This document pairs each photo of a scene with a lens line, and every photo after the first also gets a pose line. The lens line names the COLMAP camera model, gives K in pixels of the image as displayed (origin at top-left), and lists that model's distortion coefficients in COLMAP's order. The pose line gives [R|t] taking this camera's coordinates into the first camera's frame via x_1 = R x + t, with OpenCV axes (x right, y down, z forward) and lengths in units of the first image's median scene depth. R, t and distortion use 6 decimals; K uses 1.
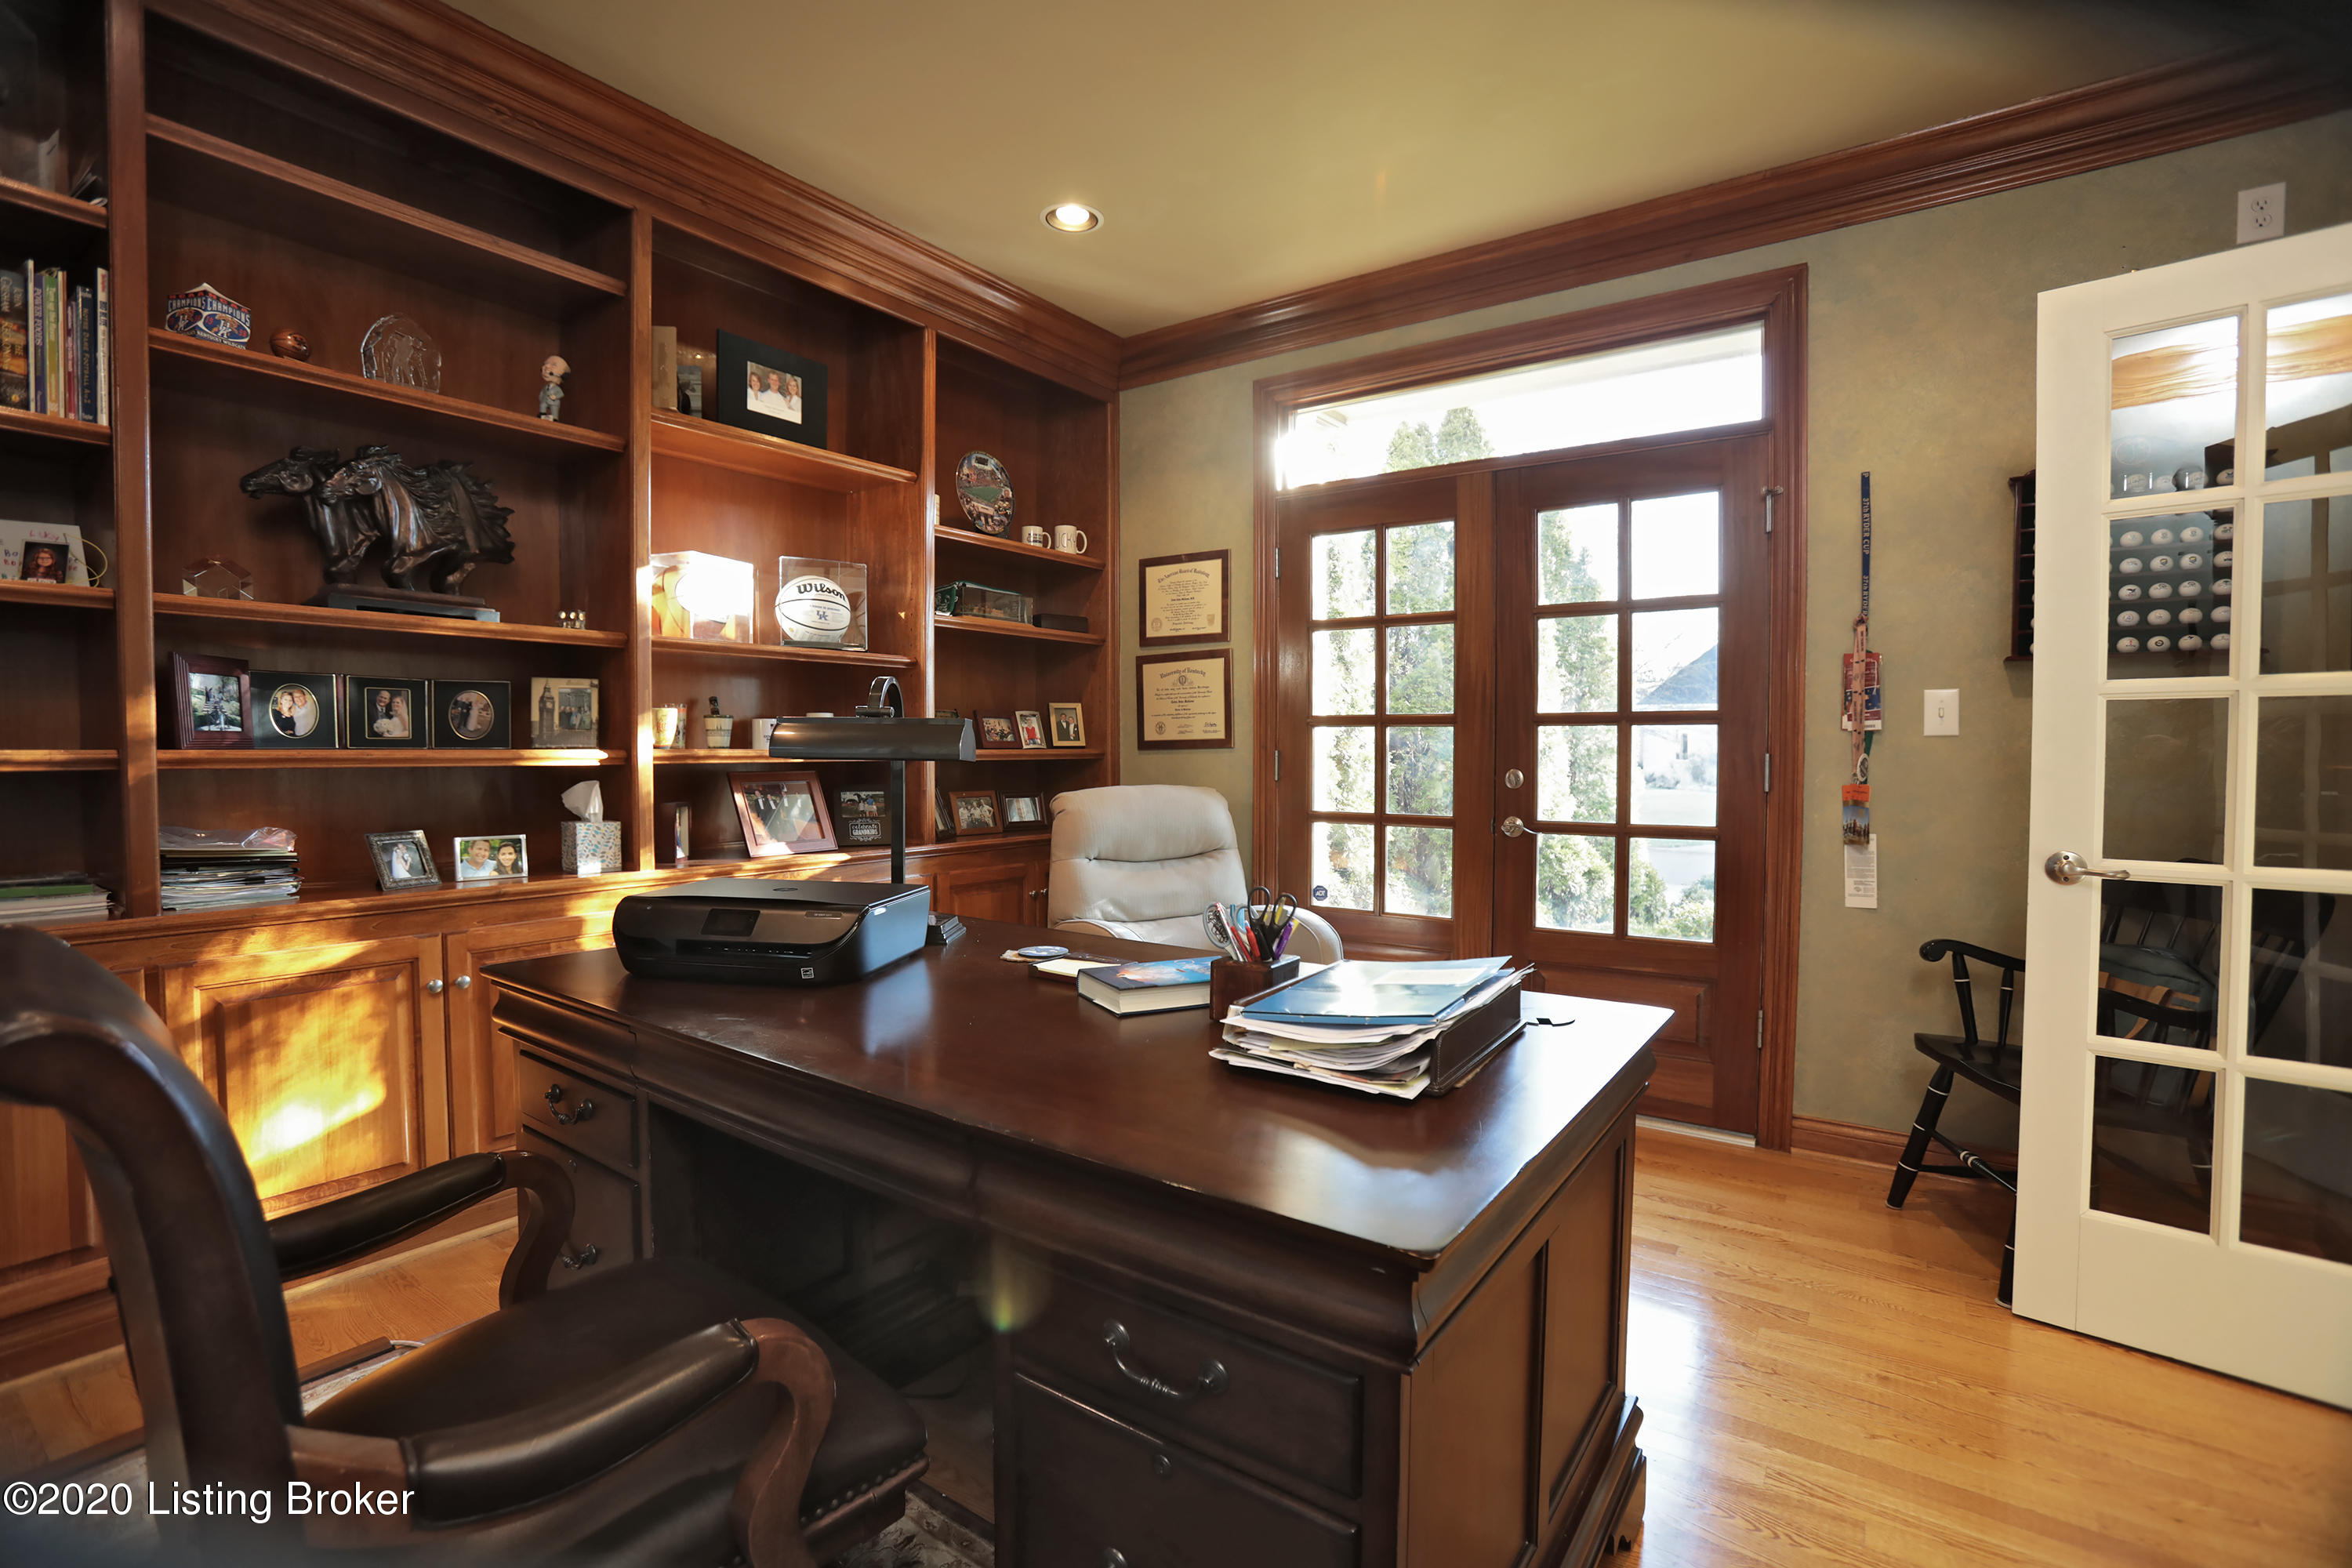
lens RADIAL K [[1070.1, 0, 1168.5], [0, 1070.1, 787.3], [0, 0, 1]] dist [-0.080267, 0.032150]
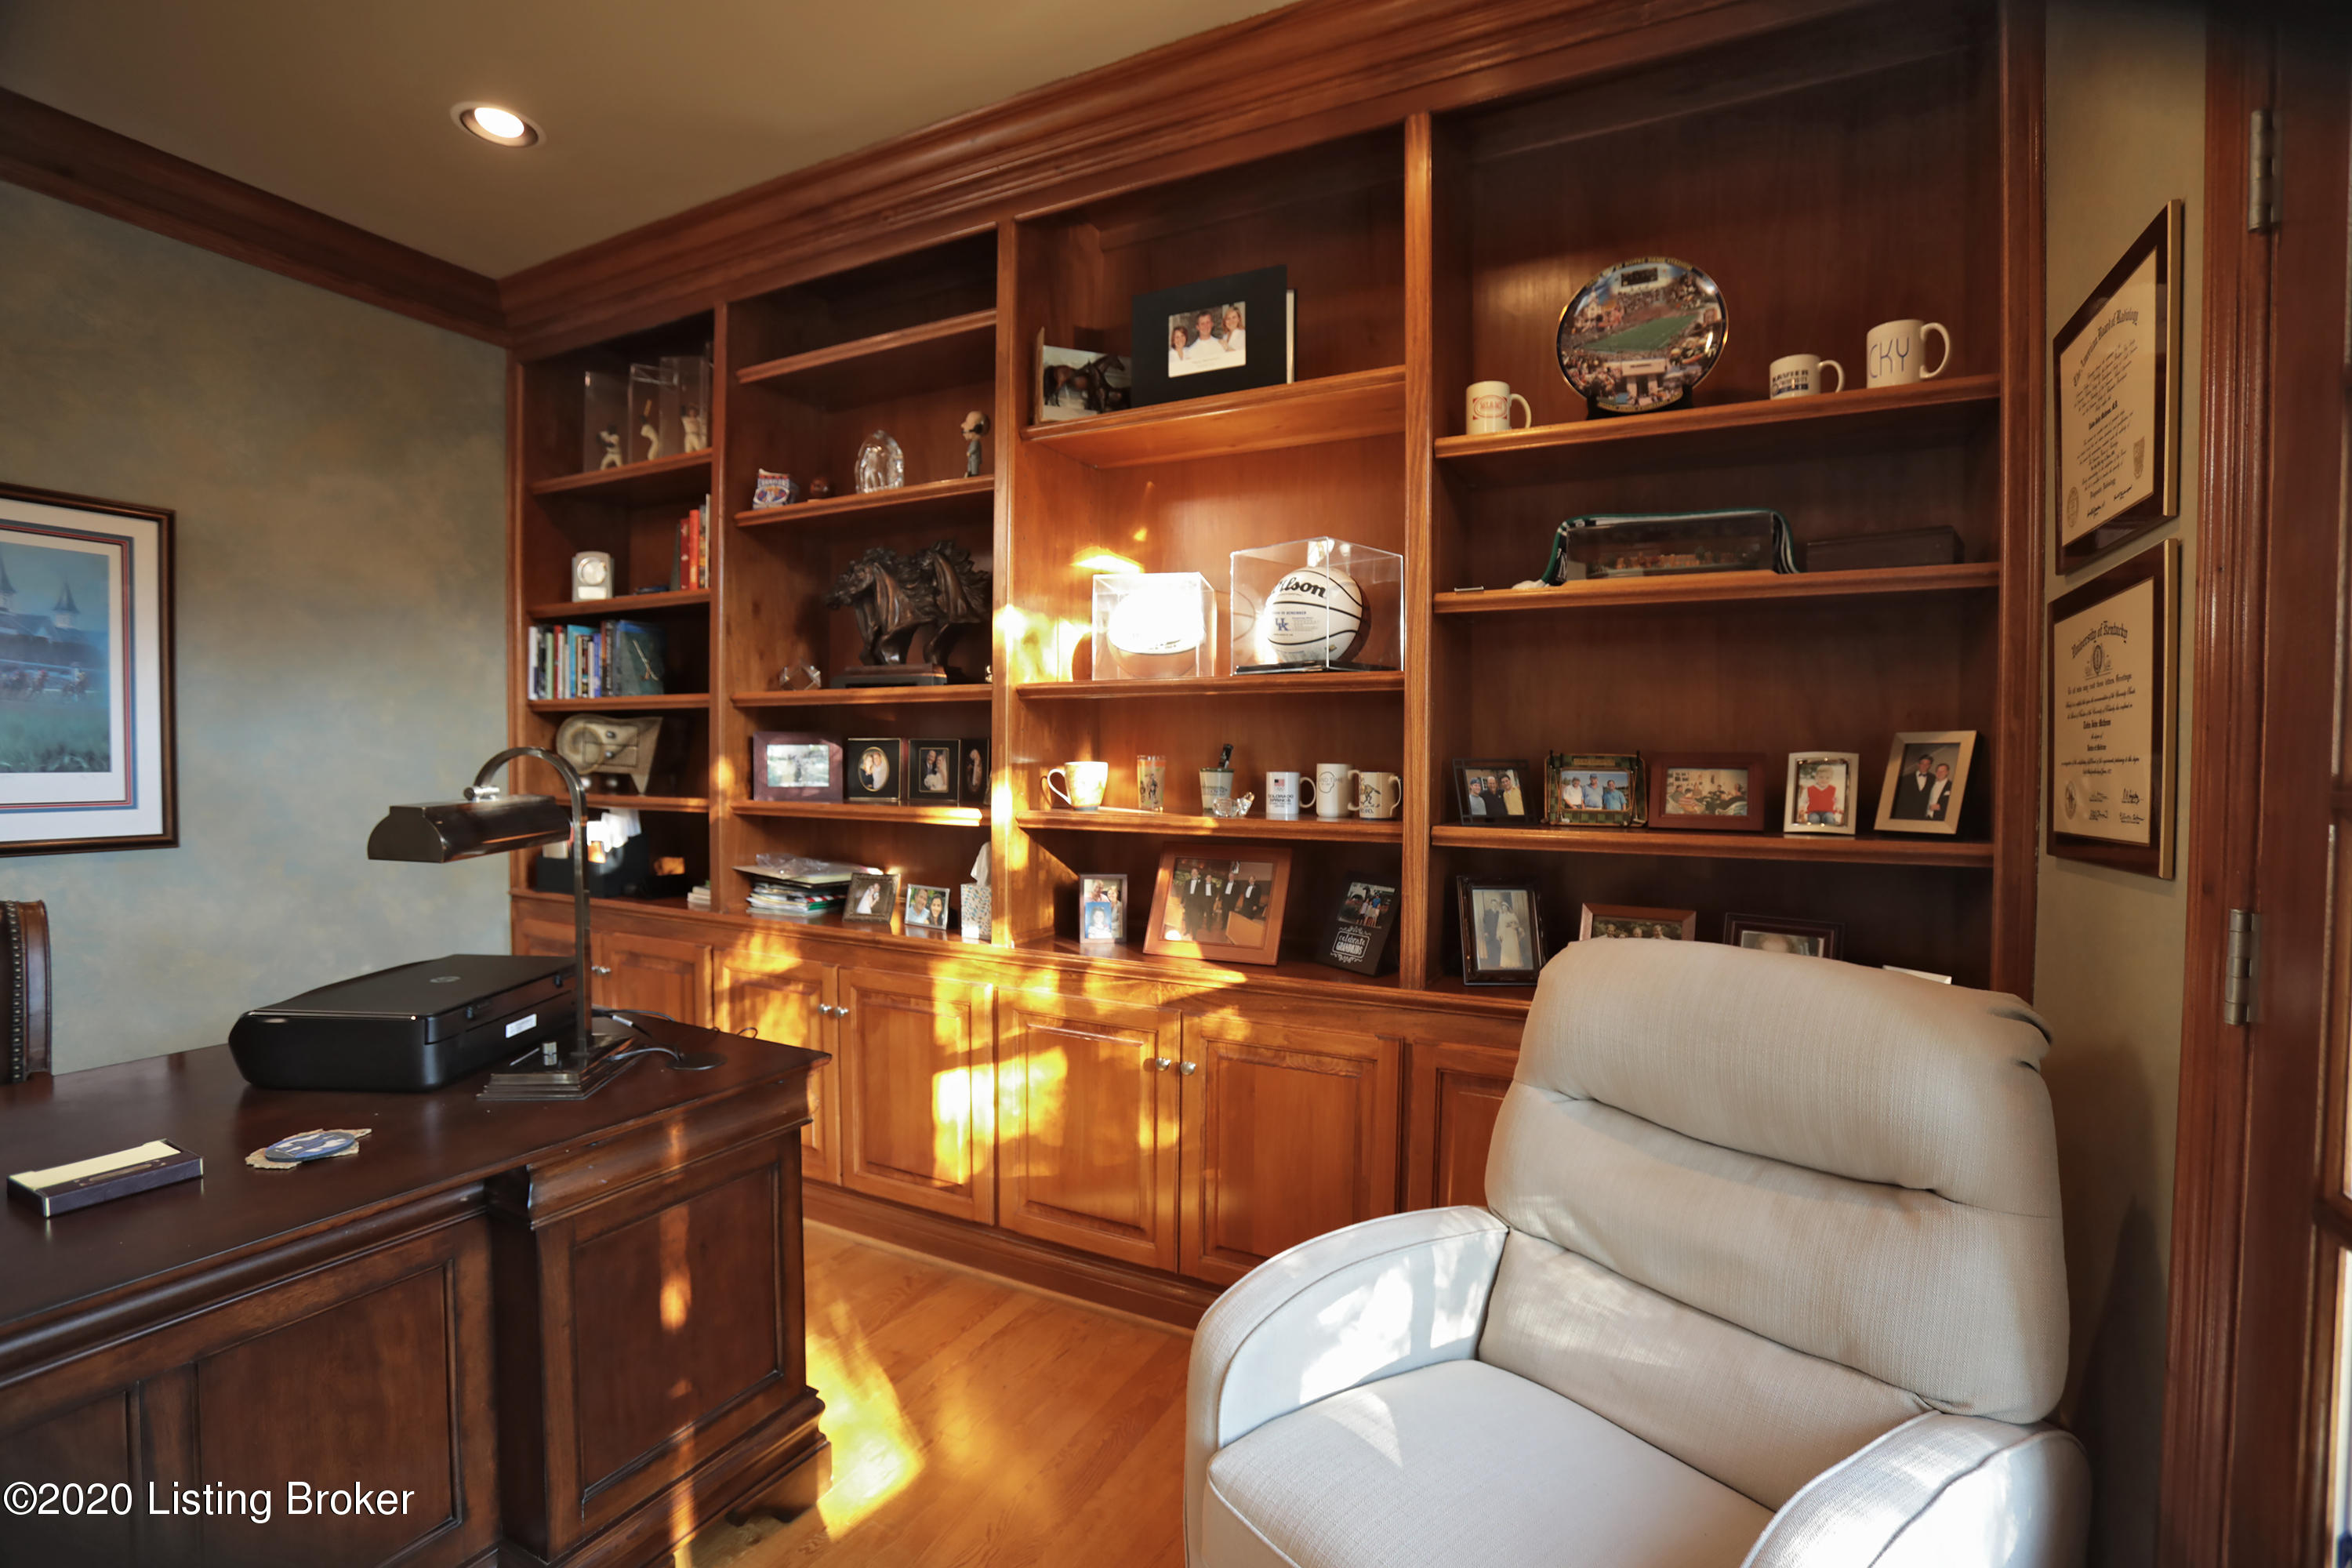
lens RADIAL K [[1070.1, 0, 1168.5], [0, 1070.1, 787.3], [0, 0, 1]] dist [-0.080267, 0.032150]
pose [[0.143766, 0.029066, -0.989185, 0.442232], [-0.042211, 0.998839, 0.023215, -0.086266], [0.988711, 0.038417, 0.144826, 1.030697]]
